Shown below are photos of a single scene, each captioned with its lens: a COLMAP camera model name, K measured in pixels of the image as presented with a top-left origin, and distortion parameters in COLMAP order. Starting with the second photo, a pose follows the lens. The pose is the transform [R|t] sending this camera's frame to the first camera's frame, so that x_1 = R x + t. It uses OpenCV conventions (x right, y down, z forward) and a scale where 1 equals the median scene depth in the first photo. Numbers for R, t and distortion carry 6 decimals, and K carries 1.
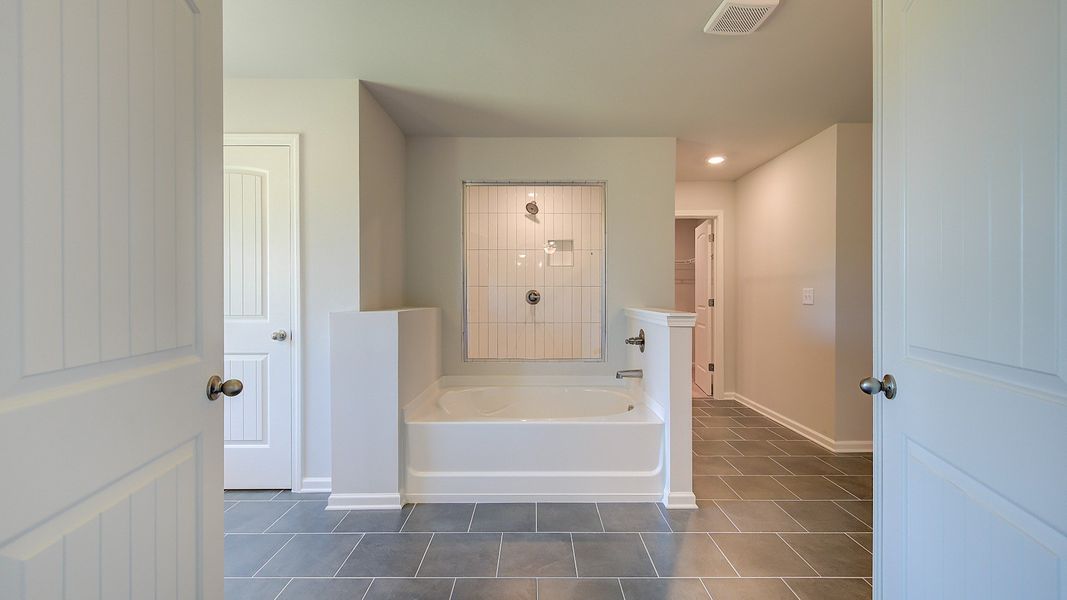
lens RADIAL K [[441.4, 0, 540.0], [0, 441.4, 295.8], [0, 0, 1]] dist [0.012952, -0.000345]
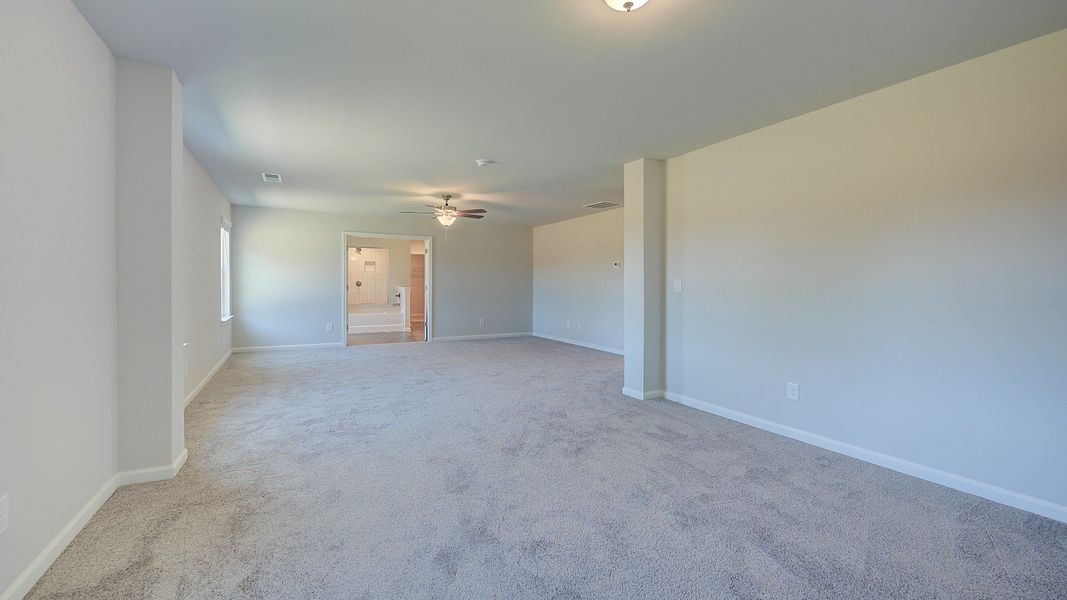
lens RADIAL K [[441.4, 0, 532.7], [0, 441.4, 294.7], [0, 0, 1]] dist [0.012952, -0.000345]
pose [[0.884372, -0.003589, 0.466769, -0.322368], [-0.009613, 0.999618, 0.025901, -0.009590], [-0.466684, -0.027393, 0.884000, -1.761186]]
